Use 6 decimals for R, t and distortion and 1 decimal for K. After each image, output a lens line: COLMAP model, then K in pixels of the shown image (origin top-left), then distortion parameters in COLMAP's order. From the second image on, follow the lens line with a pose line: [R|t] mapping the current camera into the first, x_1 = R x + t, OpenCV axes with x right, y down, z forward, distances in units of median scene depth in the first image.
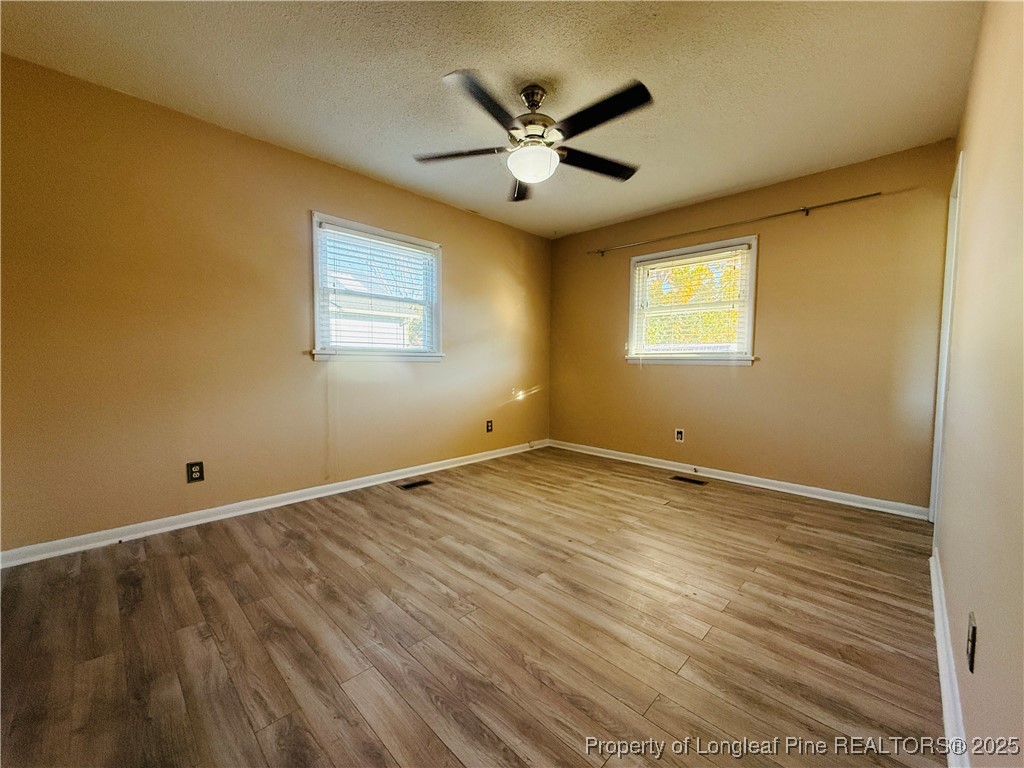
lens RADIAL K [[407.3, 0, 511.3], [0, 407.3, 385.1], [0, 0, 1]] dist [0.000291, -0.000231]
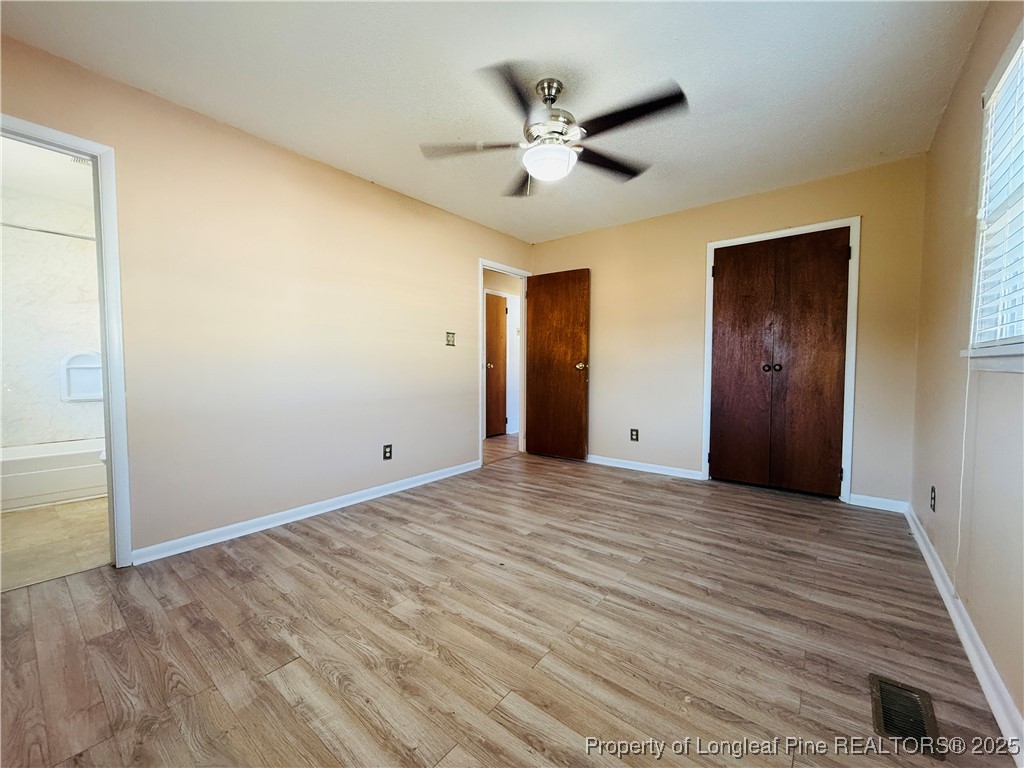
lens RADIAL K [[407.3, 0, 511.3], [0, 407.3, 385.1], [0, 0, 1]] dist [0.000291, -0.000231]
pose [[-0.994929, -0.005808, -0.100416, 0.224631], [-0.016729, 0.993982, 0.108259, -0.115987], [0.099183, 0.109390, -0.989038, 1.920023]]
